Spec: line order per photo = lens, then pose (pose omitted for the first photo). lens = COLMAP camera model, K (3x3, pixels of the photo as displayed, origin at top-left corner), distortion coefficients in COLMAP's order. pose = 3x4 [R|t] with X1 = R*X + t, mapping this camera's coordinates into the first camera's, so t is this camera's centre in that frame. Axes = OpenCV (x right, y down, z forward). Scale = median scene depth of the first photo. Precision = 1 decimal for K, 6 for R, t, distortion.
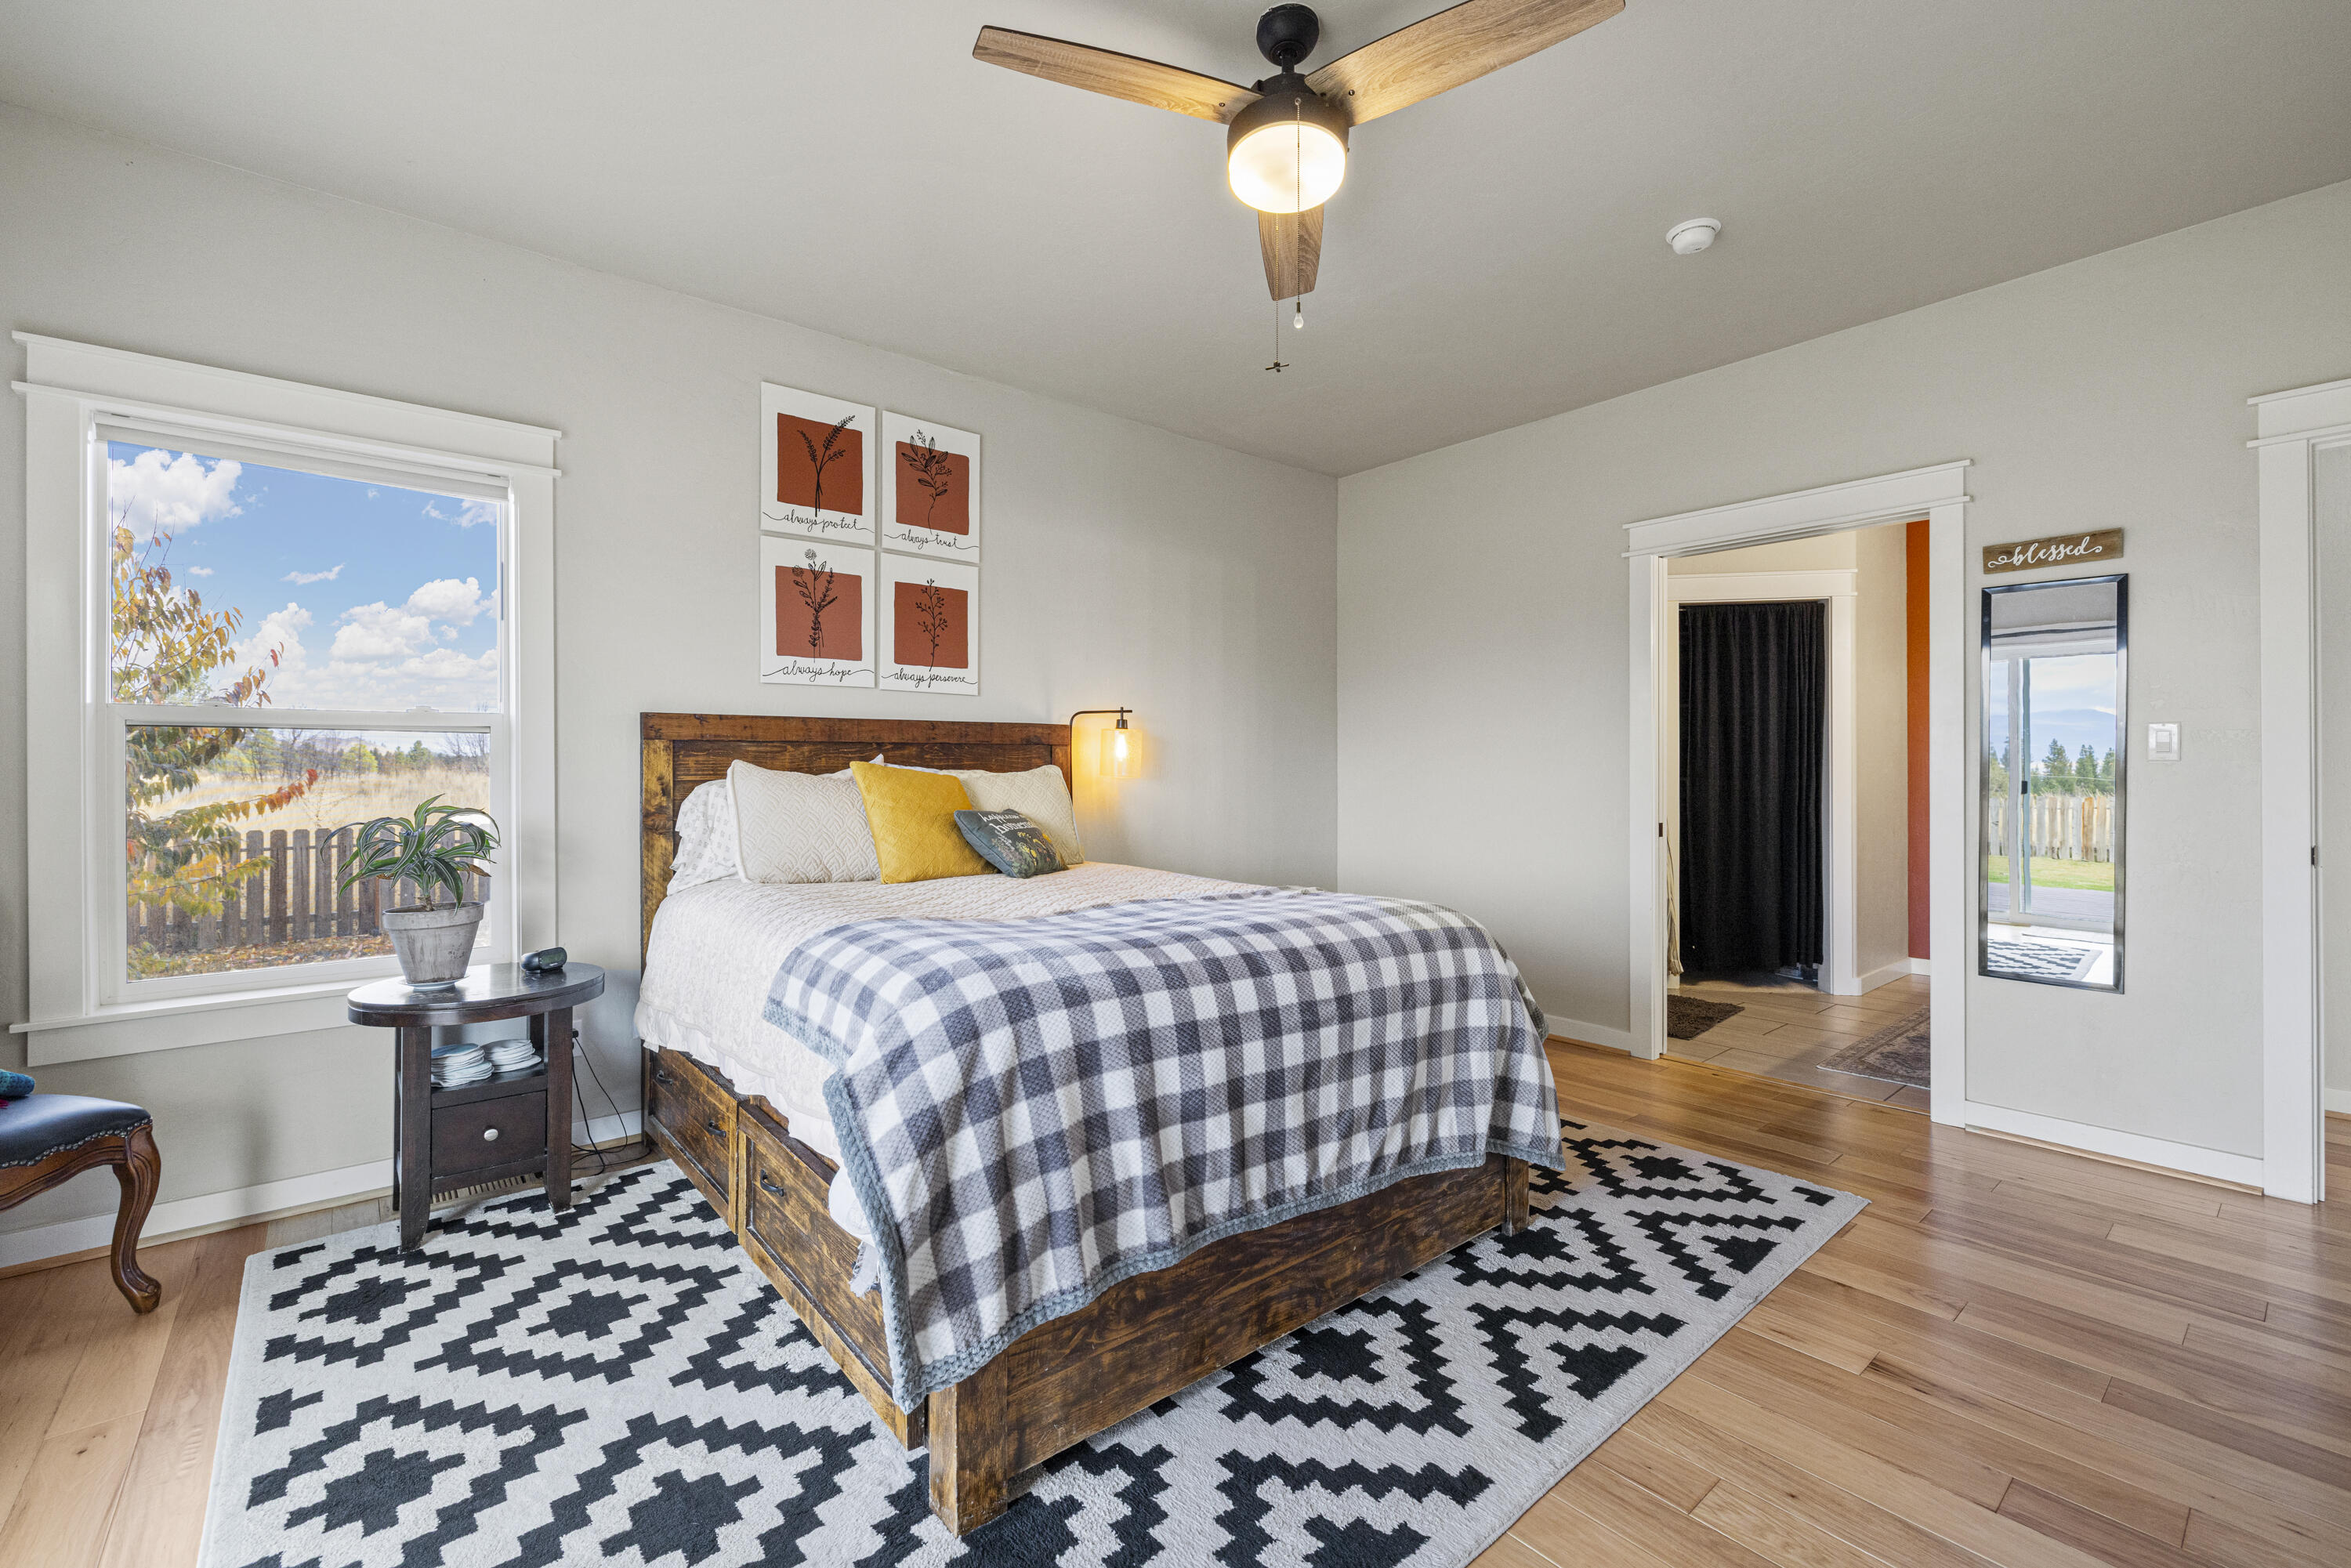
lens RADIAL K [[993.1, 0, 1183.1], [0, 993.1, 768.0], [0, 0, 1]] dist [0.003890, -0.000577]
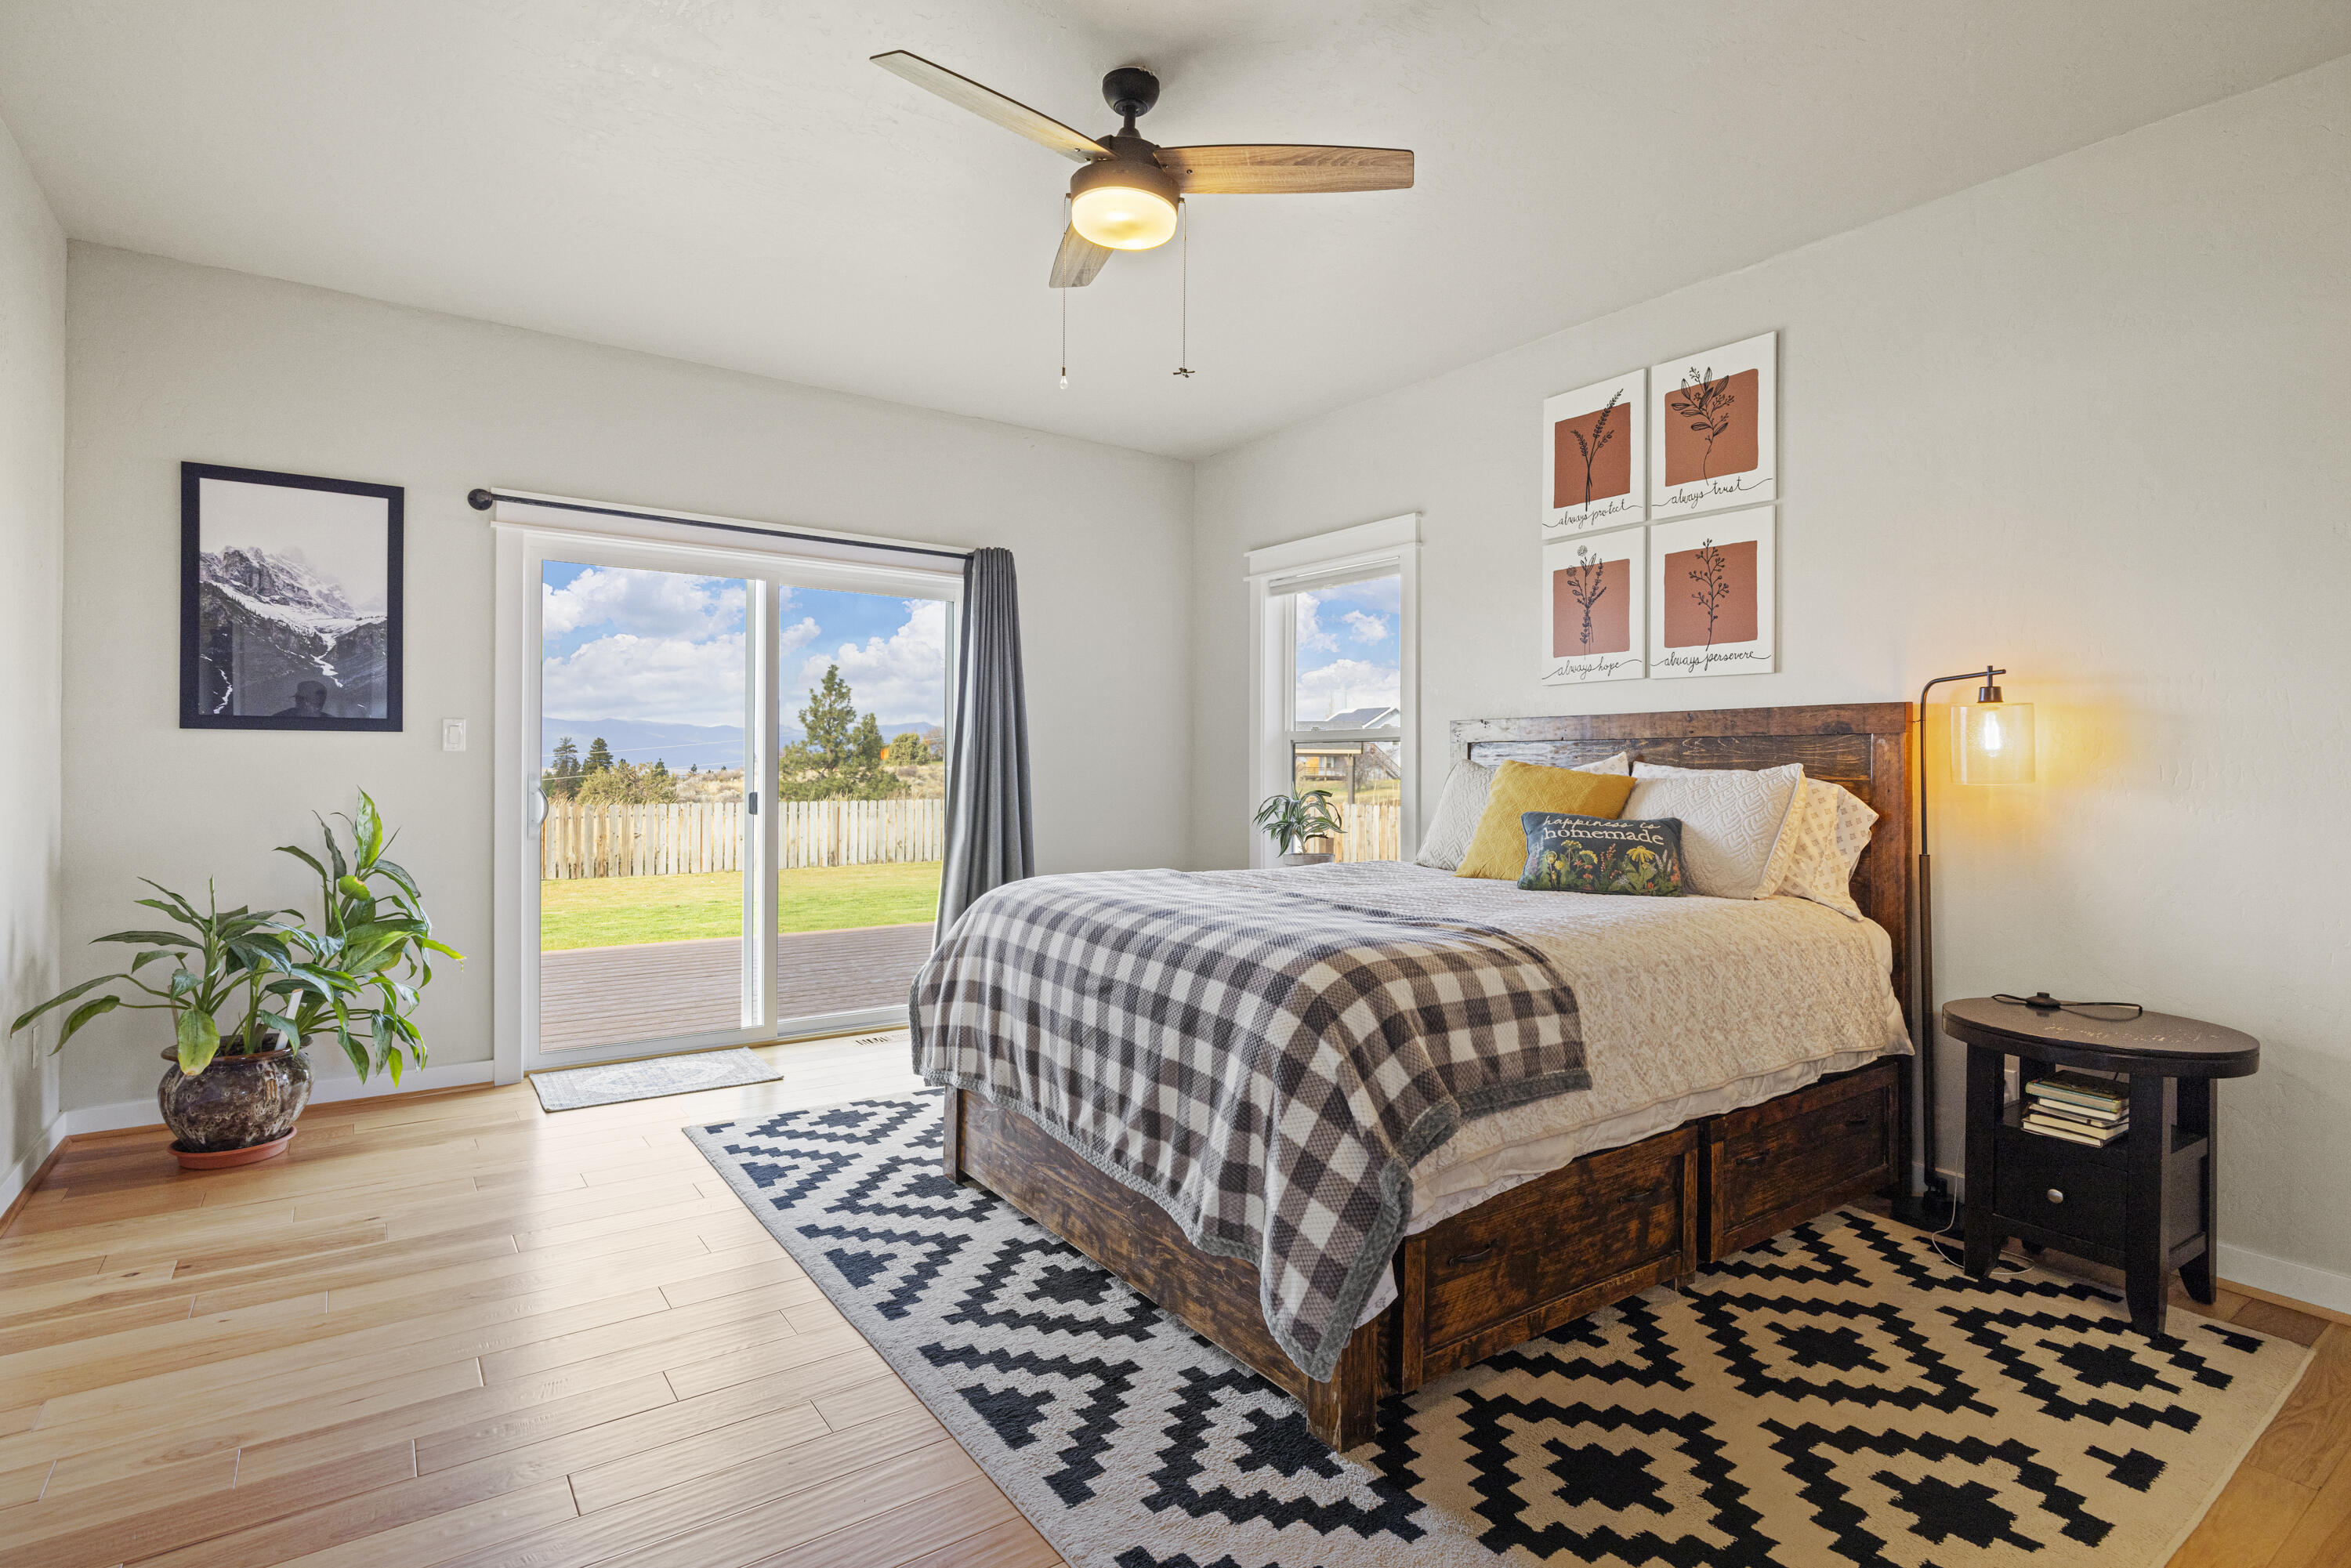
lens RADIAL K [[1185.5, 0, 1180.0], [0, 1185.5, 780.1], [0, 0, 1]] dist [0.000646, 0.000147]
pose [[-0.086224, 0.011189, -0.996213, 0.833817], [-0.006514, 0.999909, 0.011794, 0.002084], [0.996254, 0.007506, -0.086144, 0.700152]]
